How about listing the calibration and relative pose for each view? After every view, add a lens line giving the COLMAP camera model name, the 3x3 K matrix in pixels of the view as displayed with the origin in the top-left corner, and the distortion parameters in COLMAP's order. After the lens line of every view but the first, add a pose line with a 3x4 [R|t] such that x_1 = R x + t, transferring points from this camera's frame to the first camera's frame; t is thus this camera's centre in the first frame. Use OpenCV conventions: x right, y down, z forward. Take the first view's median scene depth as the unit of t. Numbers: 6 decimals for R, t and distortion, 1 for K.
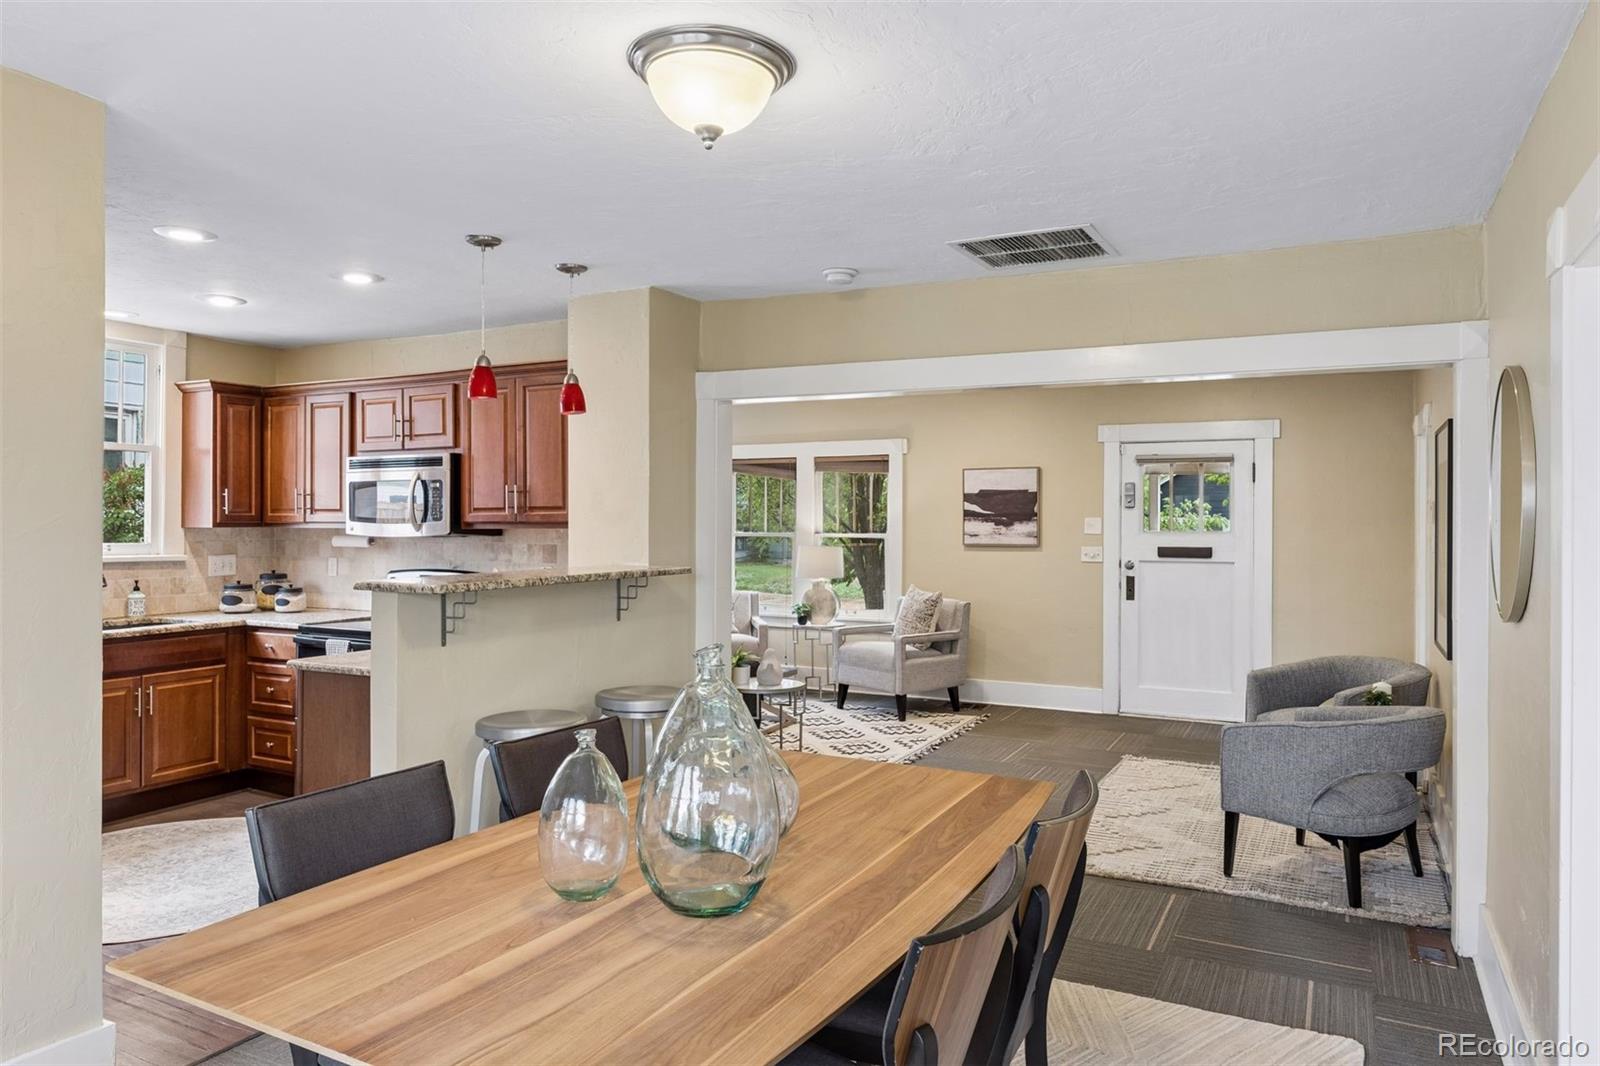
lens RADIAL K [[1057.6, 0, 802.7], [0, 1057.6, 518.9], [0, 0, 1]] dist [-0.000981, -0.000027]
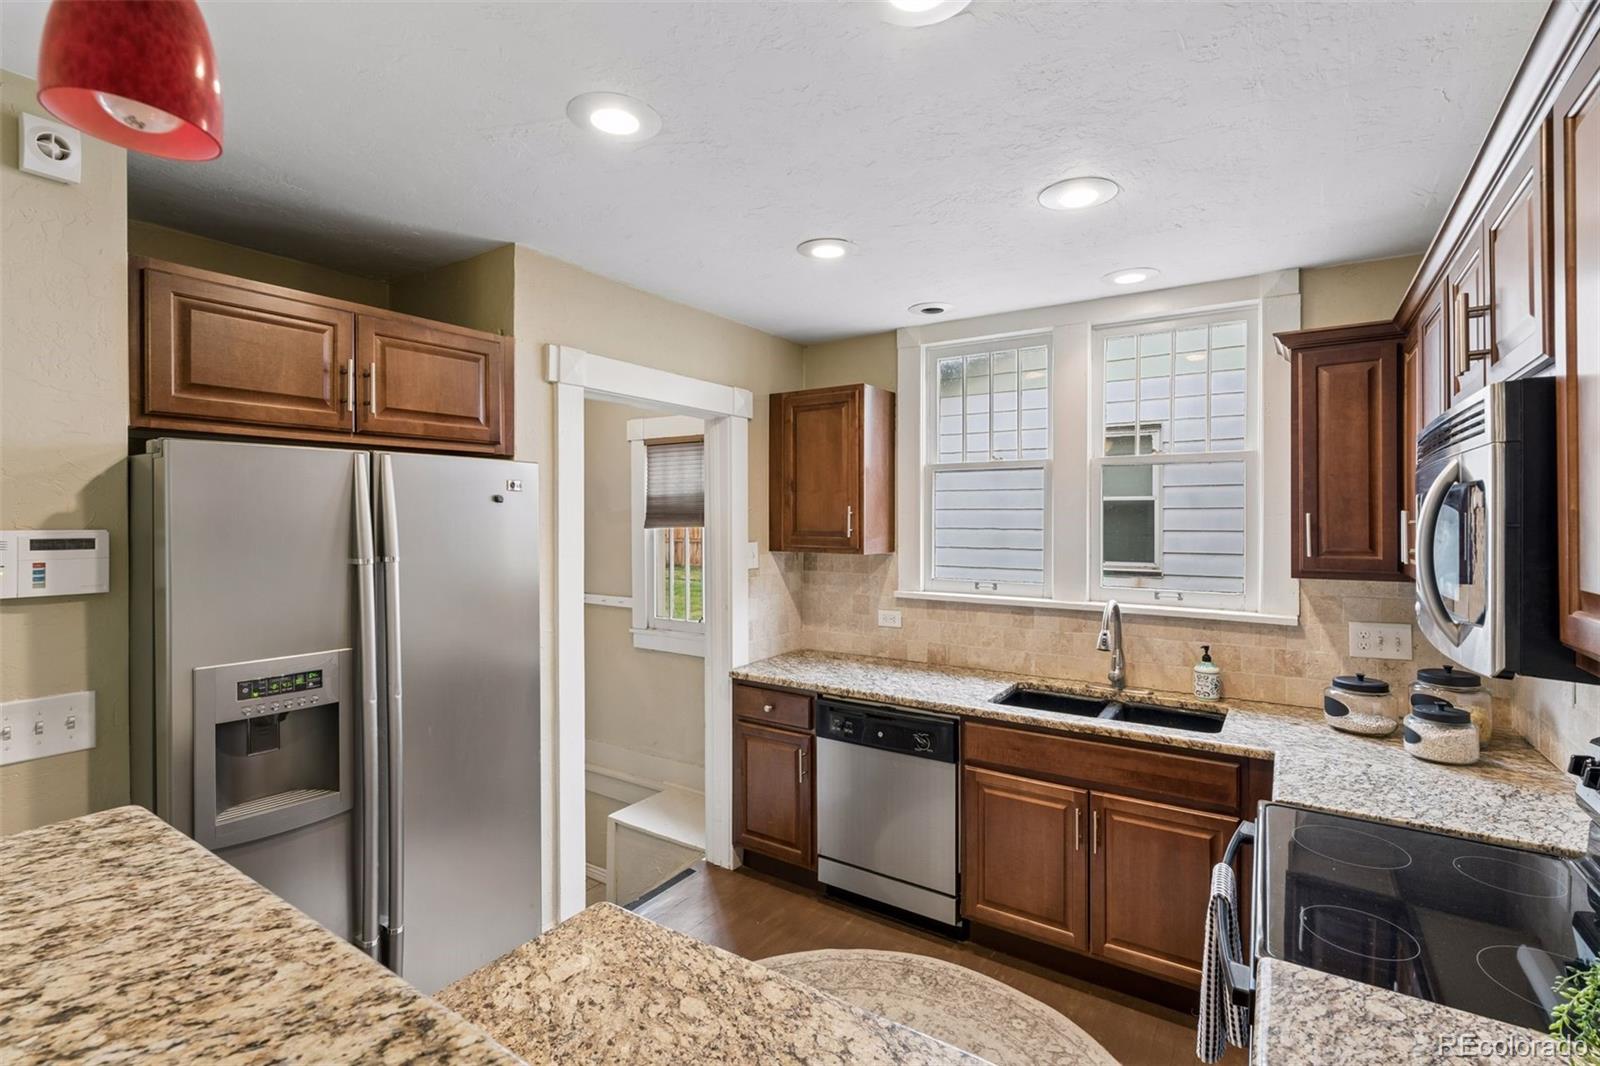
lens RADIAL K [[733.6, 0, 800.2], [0, 733.6, 518.7], [0, 0, 1]] dist [-0.000442, 0.000392]
pose [[-0.111313, -0.004376, -0.993776, -0.113643], [0.003051, 0.999984, -0.004745, -0.024560], [0.993781, -0.003561, -0.111298, 0.770935]]
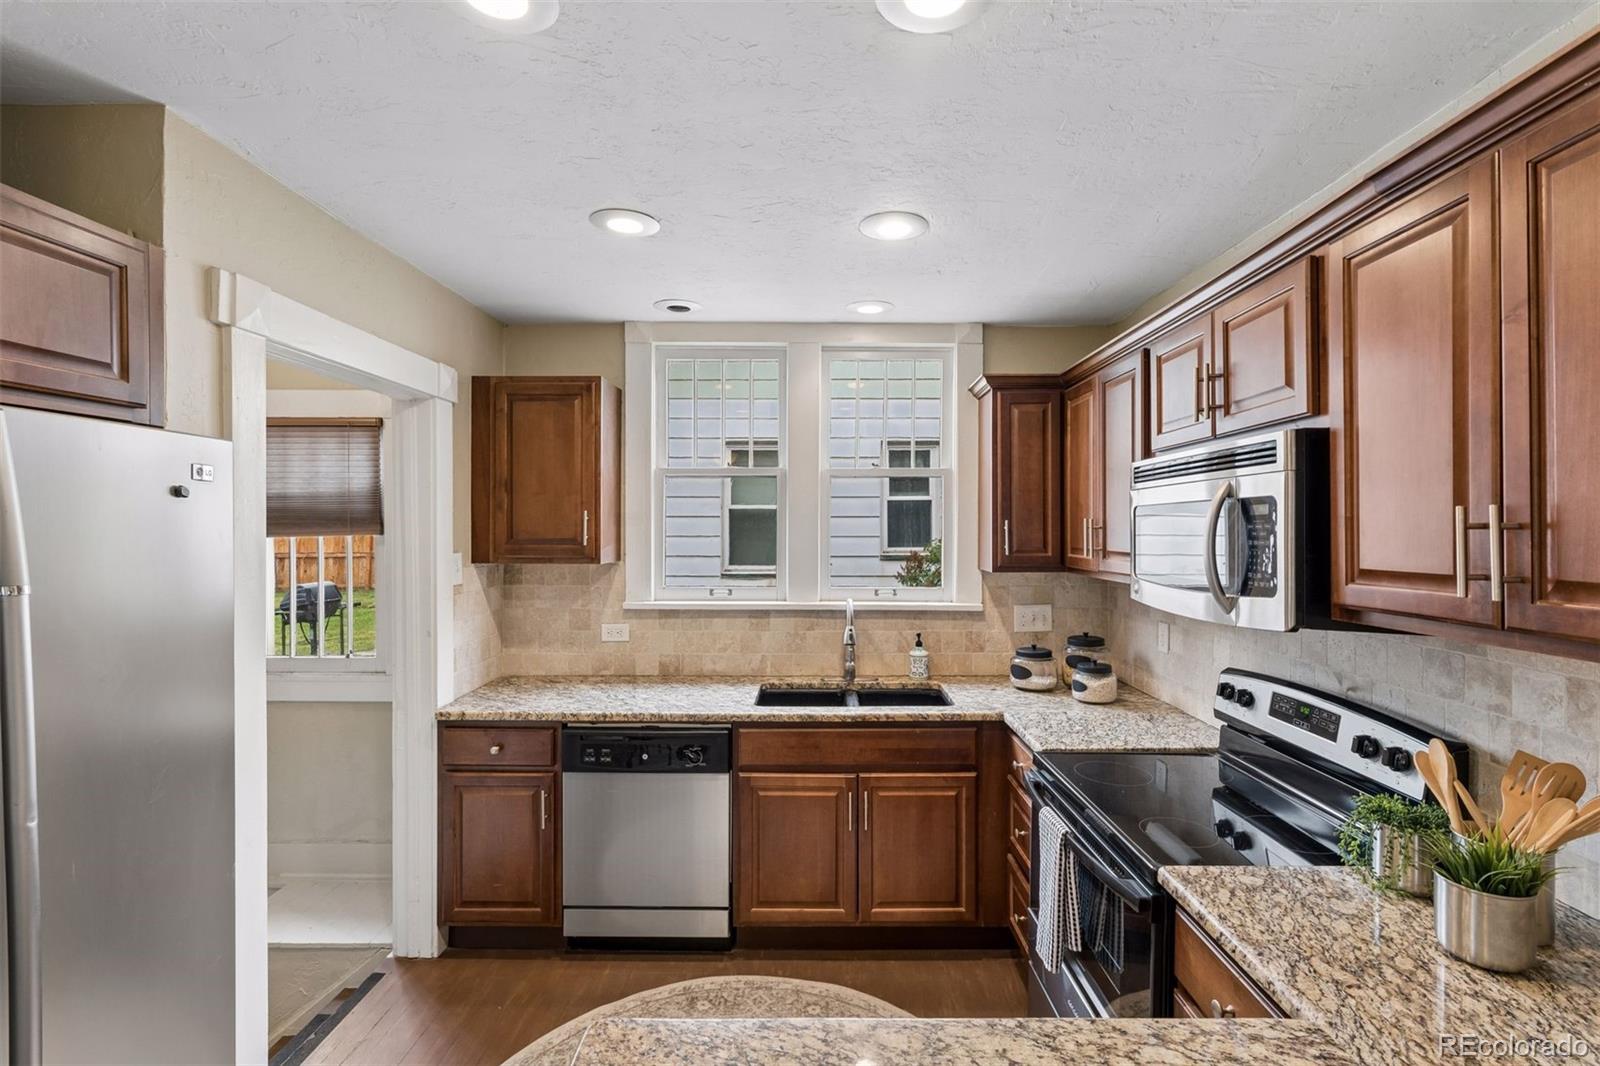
lens RADIAL K [[737.5, 0, 810.5], [0, 737.5, 528.0], [0, 0, 1]] dist [-0.000148, 0.000463]
pose [[0.454530, -0.003094, -0.890726, -0.153695], [0.005207, 0.999986, -0.000816, -0.023525], [0.890716, -0.004267, 0.454540, 0.651277]]
